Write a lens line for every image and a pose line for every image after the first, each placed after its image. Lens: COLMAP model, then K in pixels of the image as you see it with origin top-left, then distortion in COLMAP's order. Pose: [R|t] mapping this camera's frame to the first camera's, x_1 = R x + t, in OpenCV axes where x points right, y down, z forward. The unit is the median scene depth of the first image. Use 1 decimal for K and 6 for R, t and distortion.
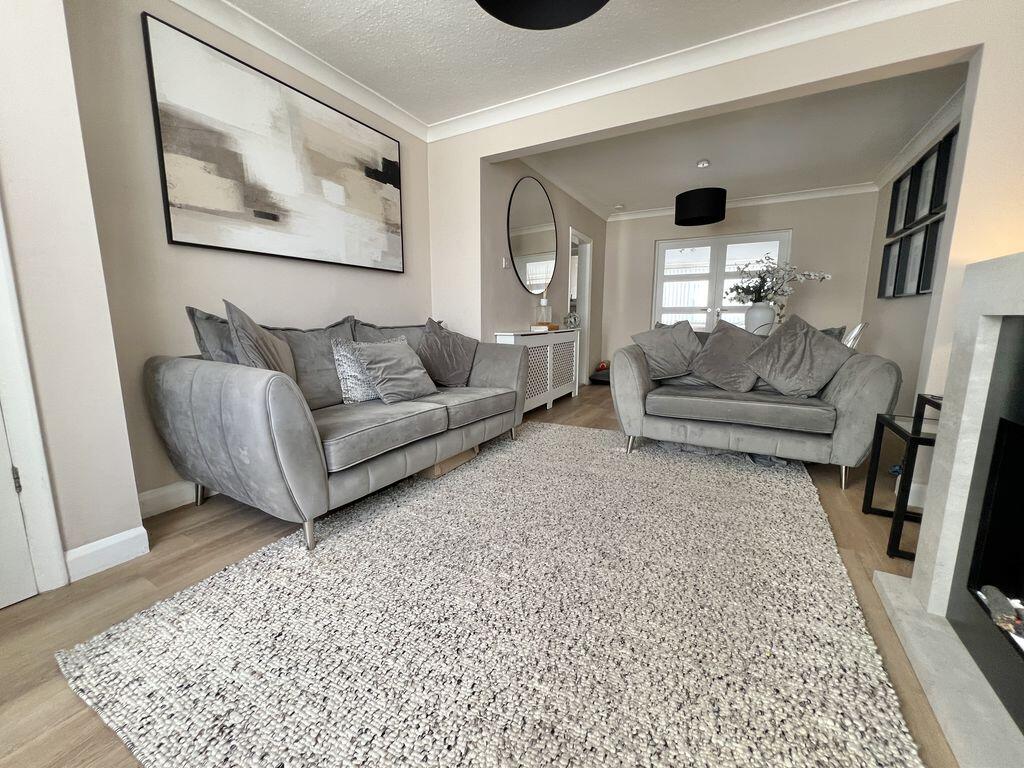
lens RADIAL K [[409.0, 0, 509.4], [0, 409.0, 380.3], [0, 0, 1]] dist [-0.004199, 0.000619]
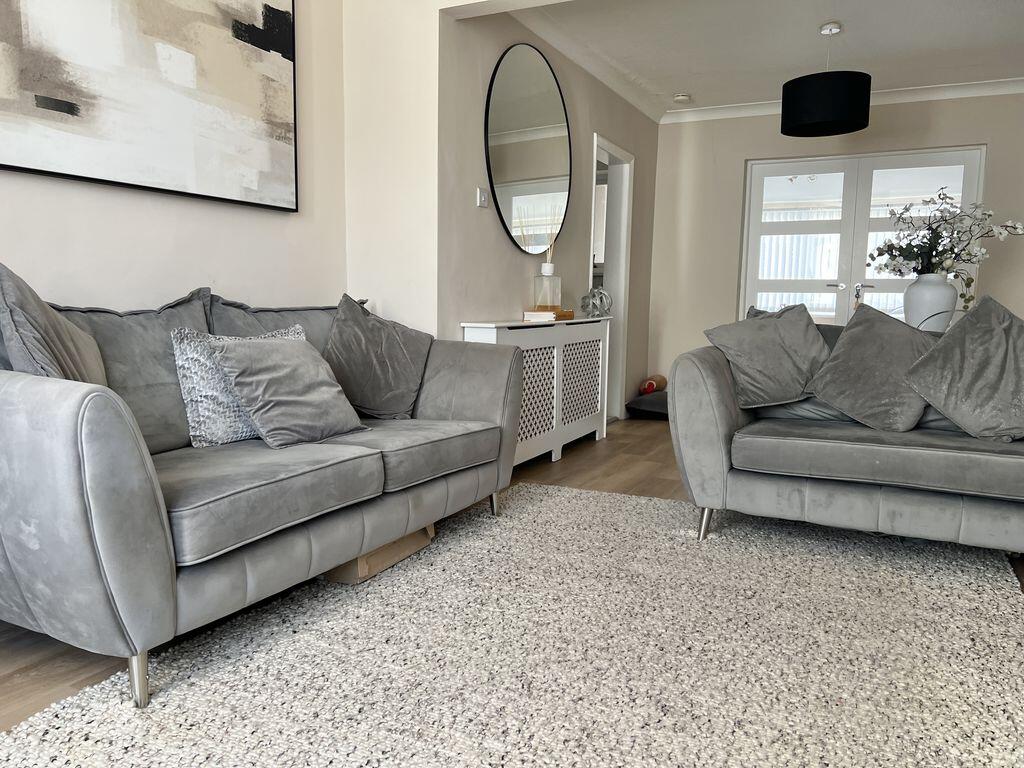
lens RADIAL K [[770.8, 0, 507.9], [0, 770.8, 387.1], [0, 0, 1]] dist [0.046131, -0.055766]
pose [[0.998855, 0.008498, 0.047074, -0.028564], [-0.006934, 0.999421, -0.033301, 0.007955], [-0.047330, 0.032937, 0.998336, -0.060825]]
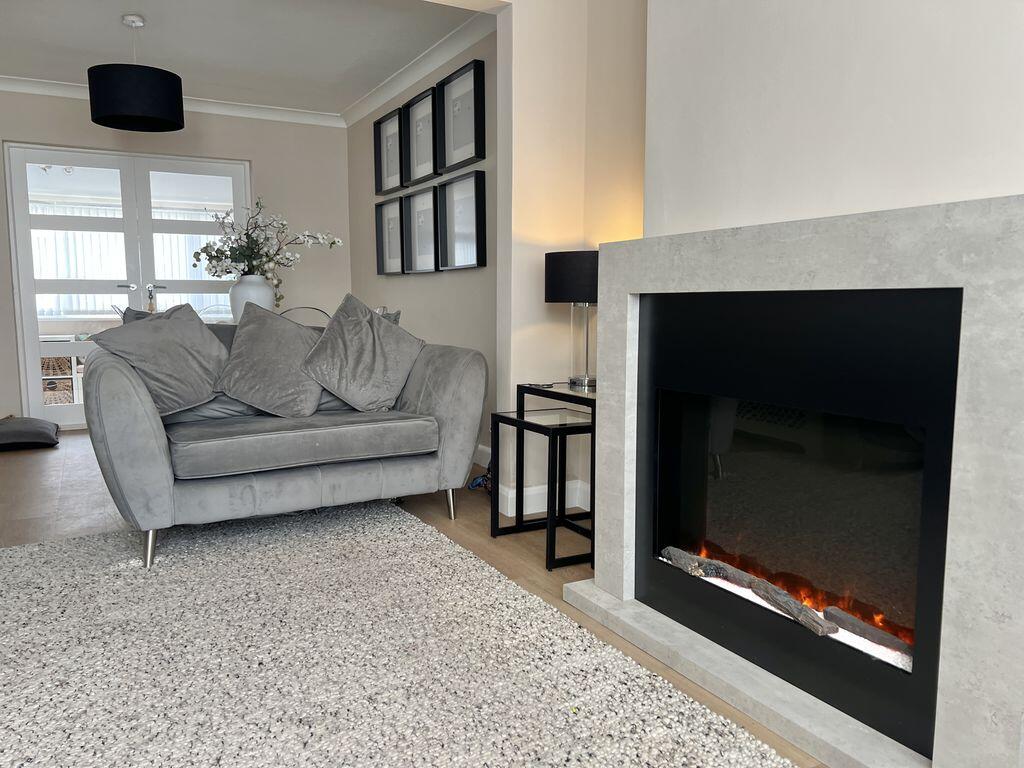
lens RADIAL K [[770.8, 0, 508.4], [0, 770.8, 387.0], [0, 0, 1]] dist [0.046131, -0.055766]
pose [[0.518221, -0.097836, 0.849632, -0.307655], [0.135114, 0.990325, 0.031627, -0.012130], [-0.844507, 0.098407, 0.526426, 0.108895]]
